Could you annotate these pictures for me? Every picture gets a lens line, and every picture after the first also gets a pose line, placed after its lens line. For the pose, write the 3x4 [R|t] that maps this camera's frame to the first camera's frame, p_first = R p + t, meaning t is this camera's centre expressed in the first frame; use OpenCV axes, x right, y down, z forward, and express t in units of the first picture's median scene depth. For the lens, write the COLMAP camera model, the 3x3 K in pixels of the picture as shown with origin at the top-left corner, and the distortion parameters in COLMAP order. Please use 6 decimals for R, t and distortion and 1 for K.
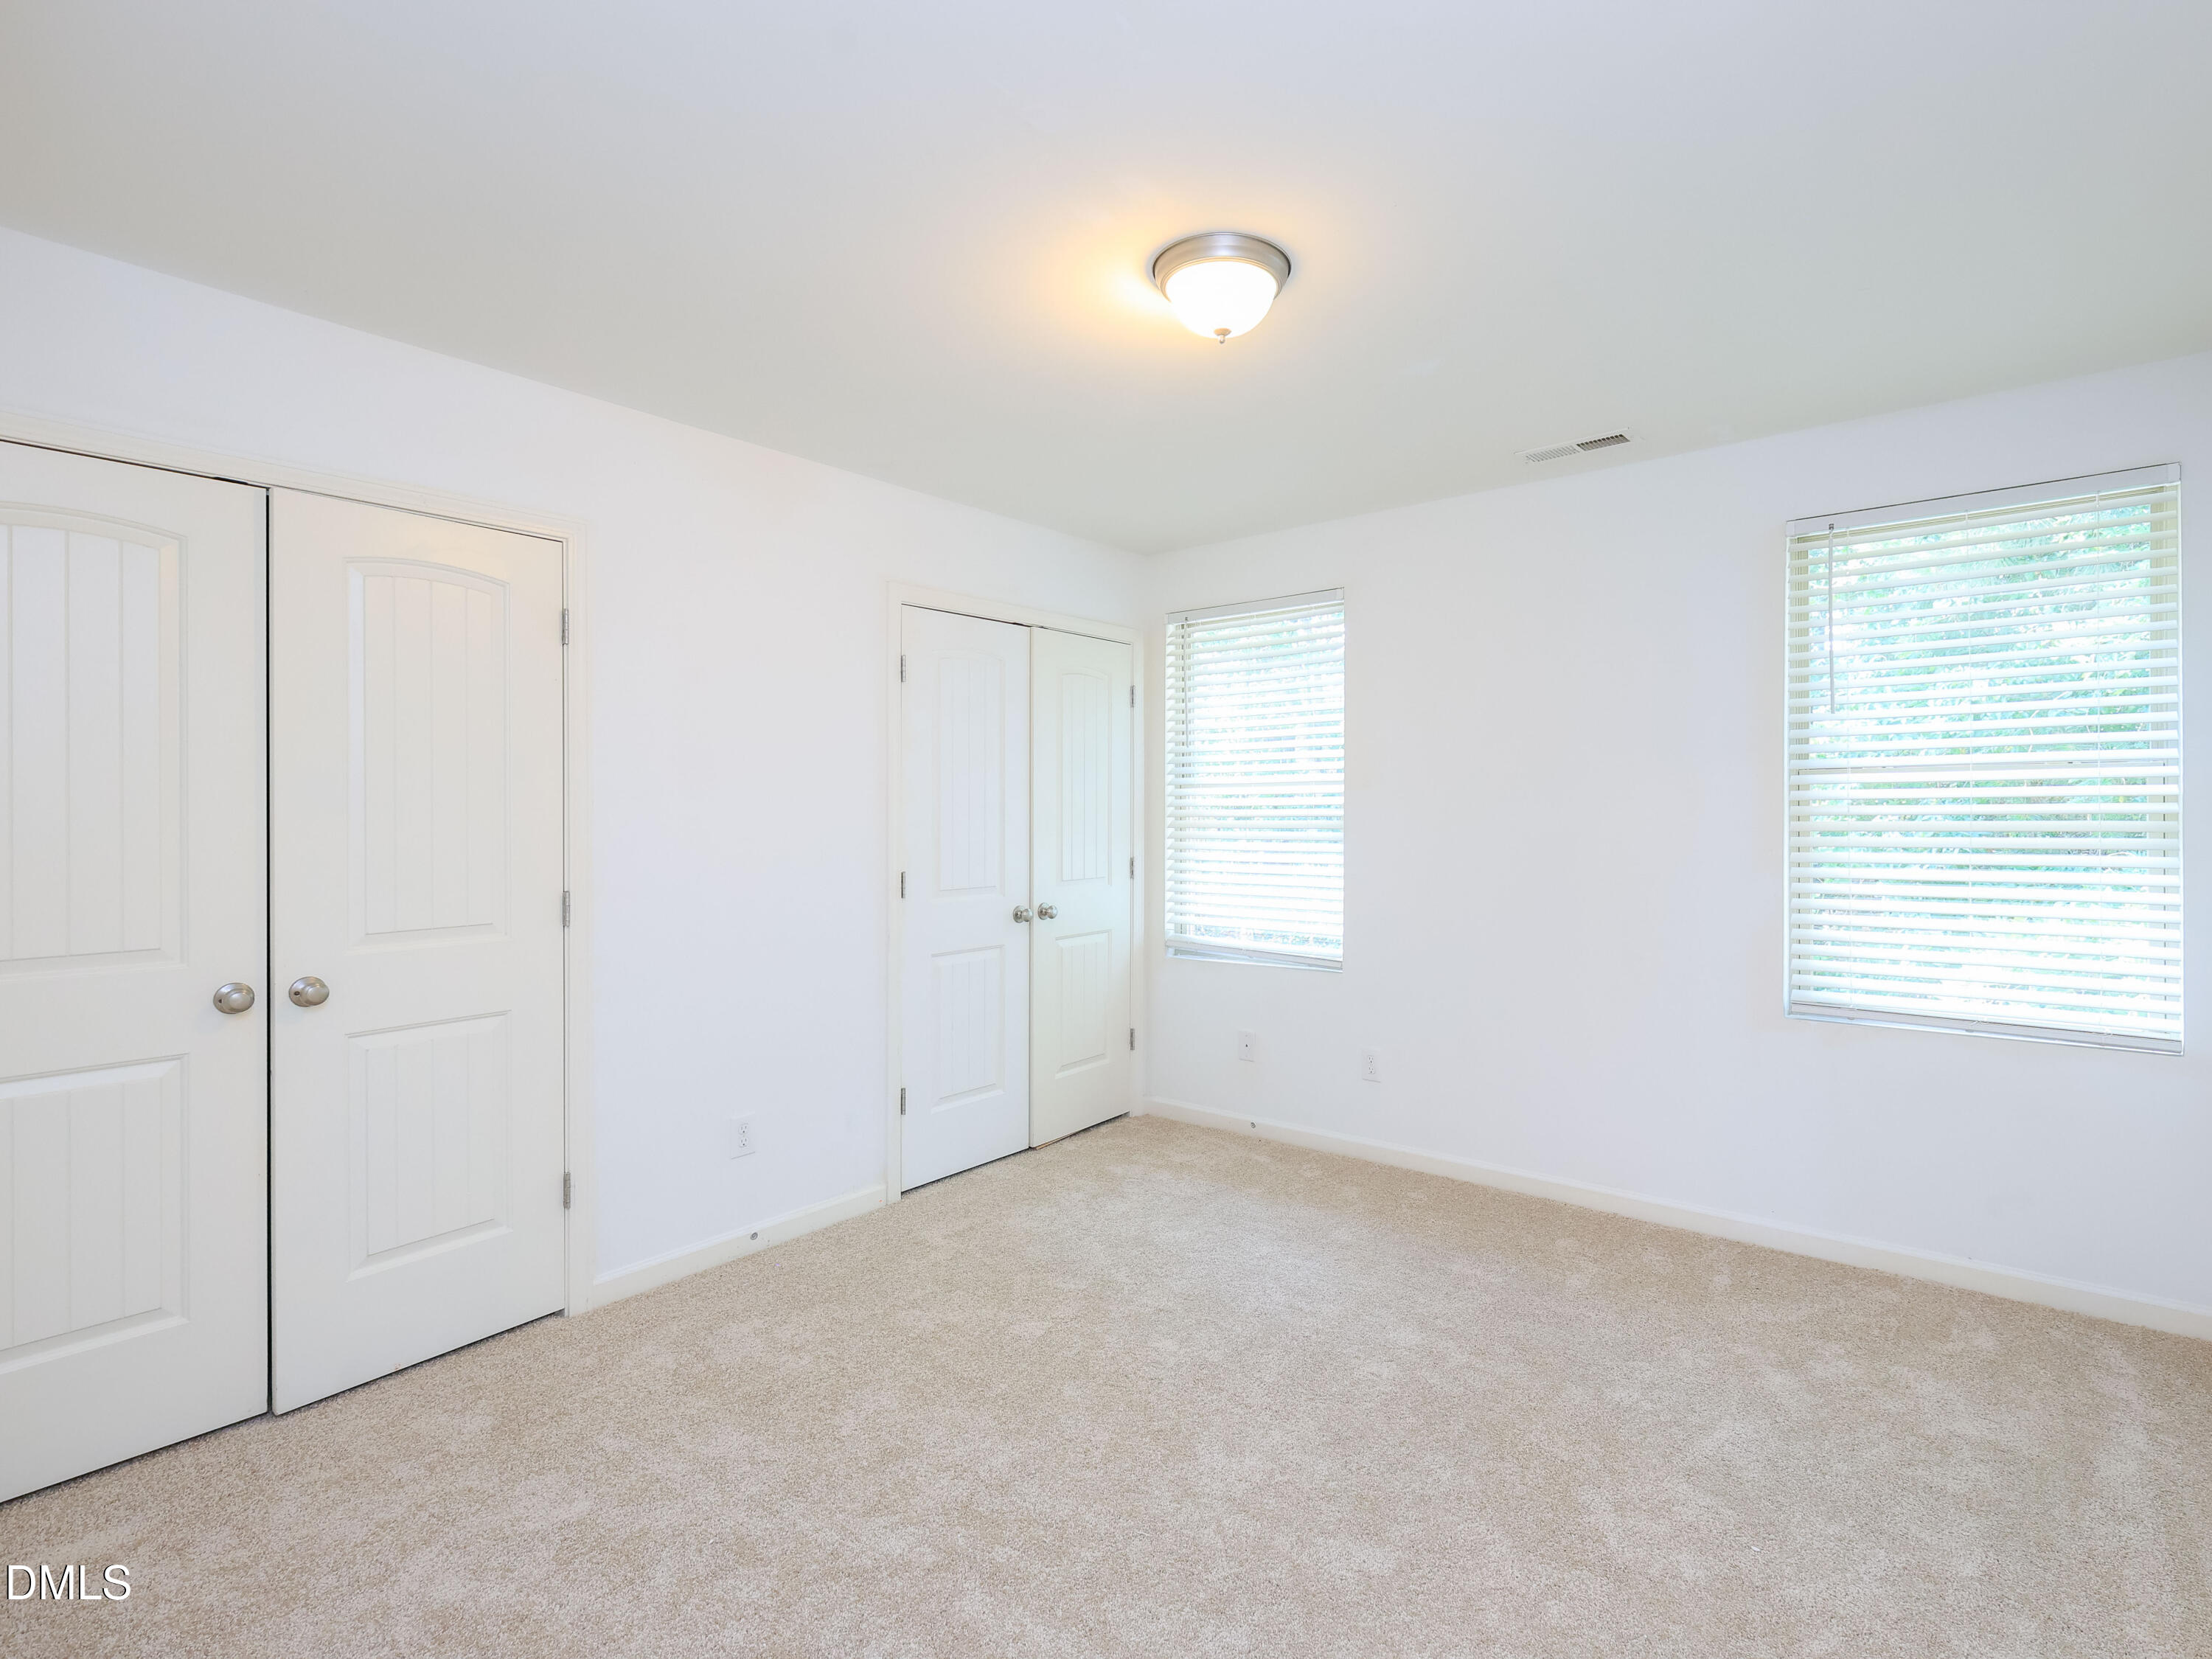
lens RADIAL K [[1071.5, 0, 1060.8], [0, 1071.5, 823.4], [0, 0, 1]] dist [0.001154, -0.000128]
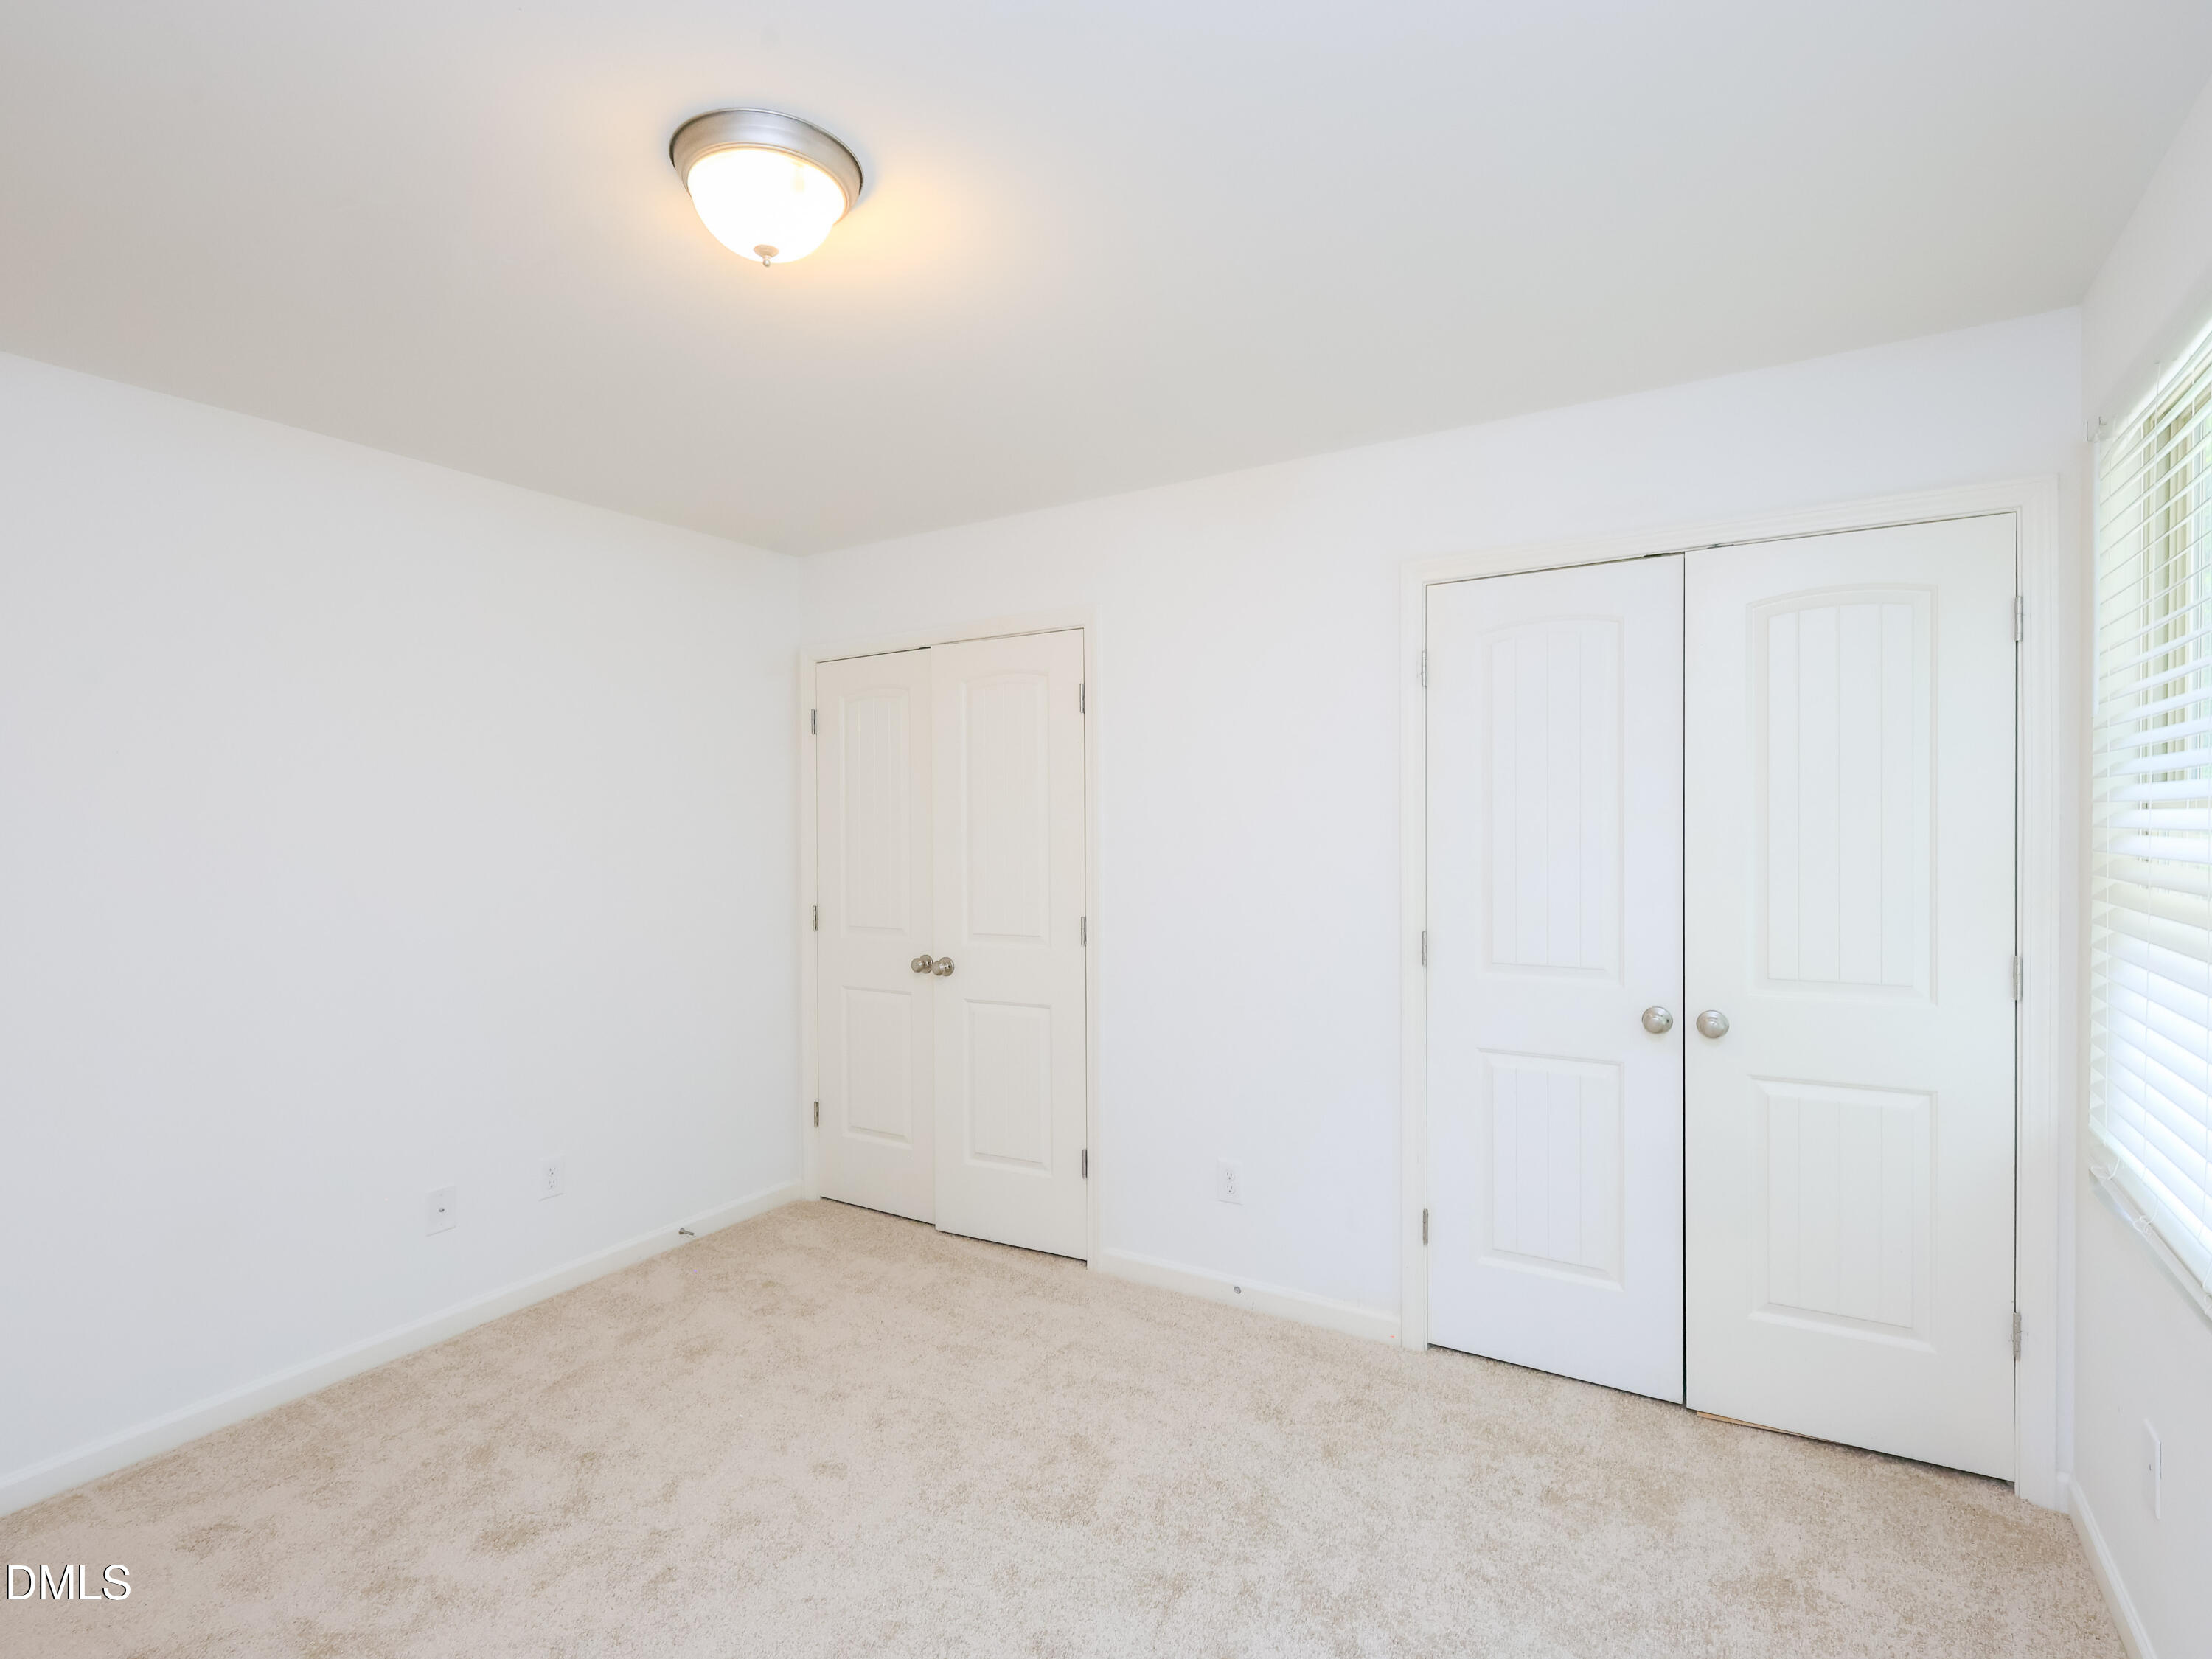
lens RADIAL K [[1081.3, 0, 1152.4], [0, 1081.3, 870.3], [0, 0, 1]] dist [-0.000198, -0.000066]
pose [[0.185603, 0.021890, -0.982381, 0.525647], [-0.018475, 0.999653, 0.018784, -0.008921], [0.982451, 0.014663, 0.185943, 0.594297]]
